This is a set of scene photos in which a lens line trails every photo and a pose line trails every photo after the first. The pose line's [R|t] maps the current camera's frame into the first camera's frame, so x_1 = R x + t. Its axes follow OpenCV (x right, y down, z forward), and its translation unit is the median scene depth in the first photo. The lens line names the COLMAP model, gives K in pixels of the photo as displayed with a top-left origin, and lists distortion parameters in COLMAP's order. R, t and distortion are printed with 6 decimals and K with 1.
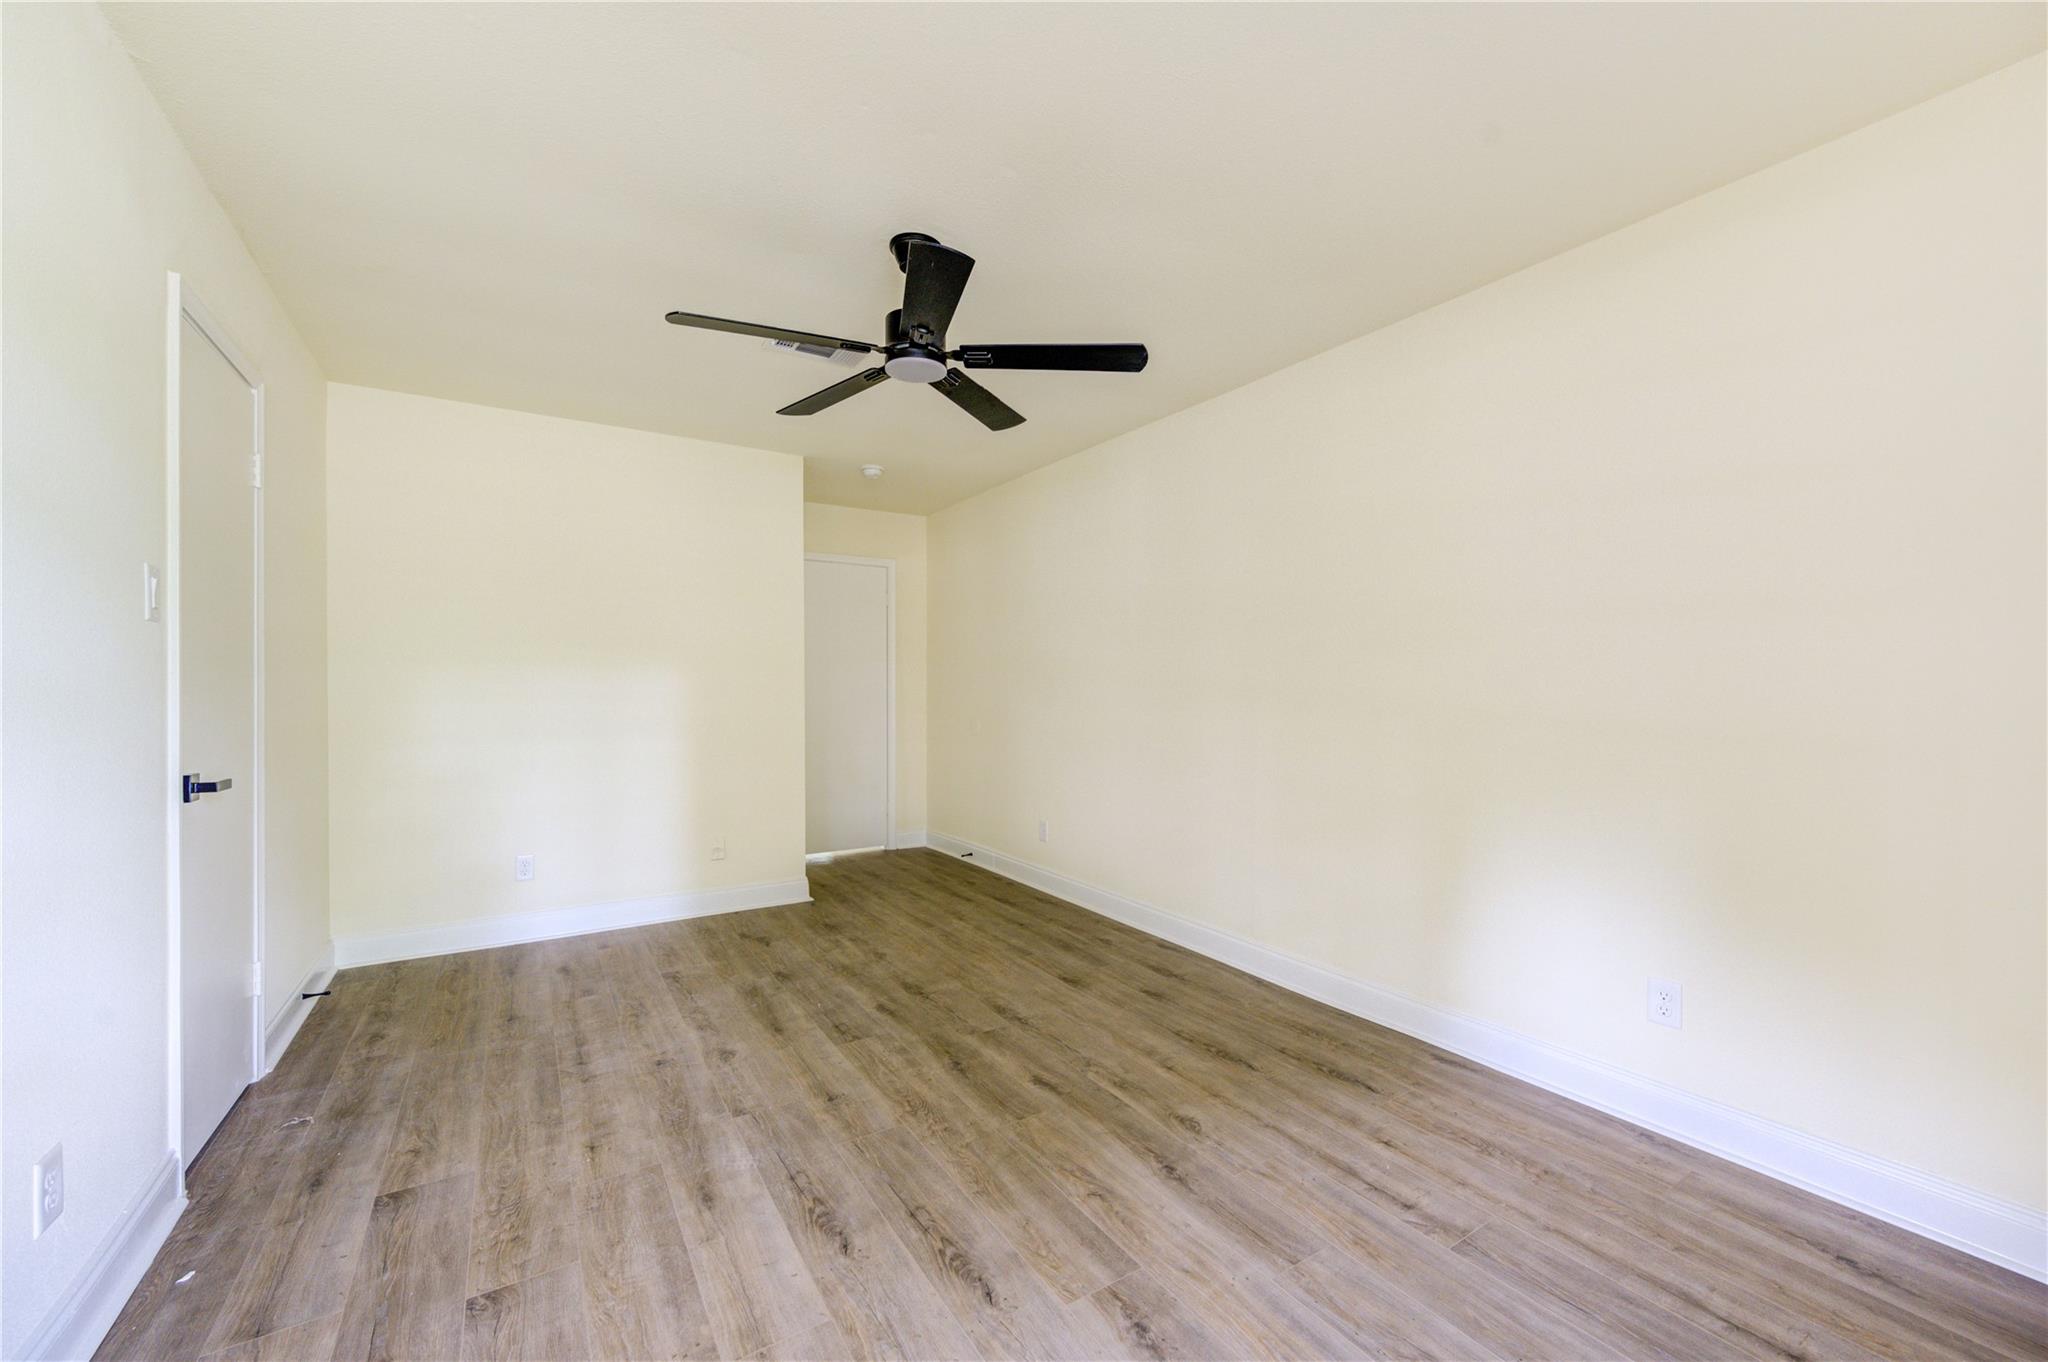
lens RADIAL K [[797.0, 0, 1053.2], [0, 797.0, 686.5], [0, 0, 1]] dist [-0.000520, 0.000004]
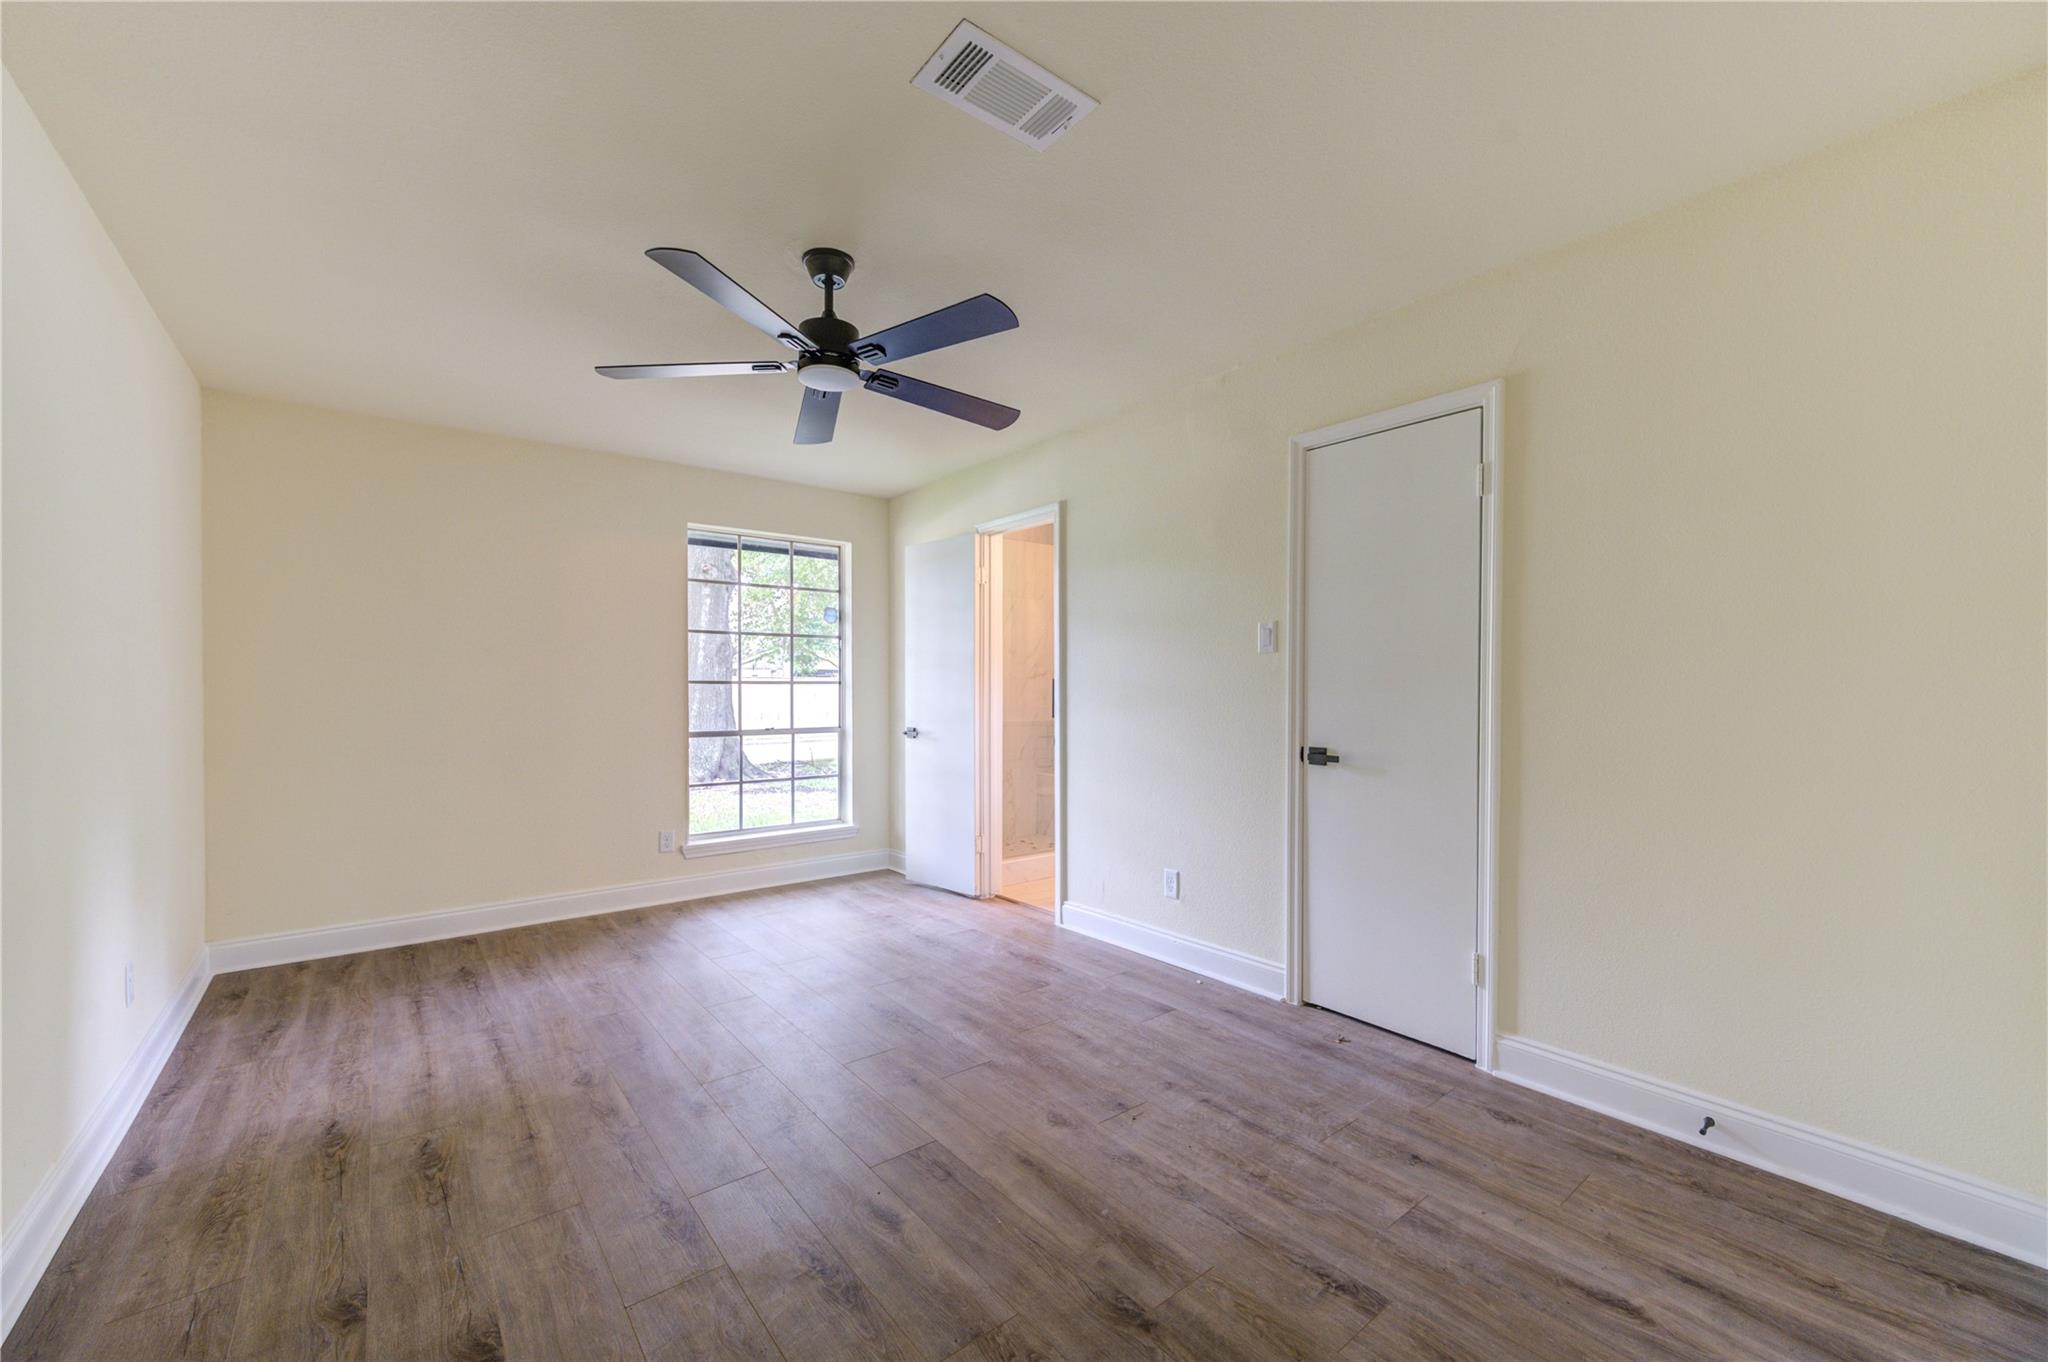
lens RADIAL K [[796.4, 0, 1028.8], [0, 796.4, 693.6], [0, 0, 1]] dist [0.004172, 0.000735]
pose [[-0.996898, 0.003766, -0.078613, -0.349900], [0.003454, 0.999986, 0.004104, 0.002328], [0.078627, 0.003819, -0.996897, 2.067248]]
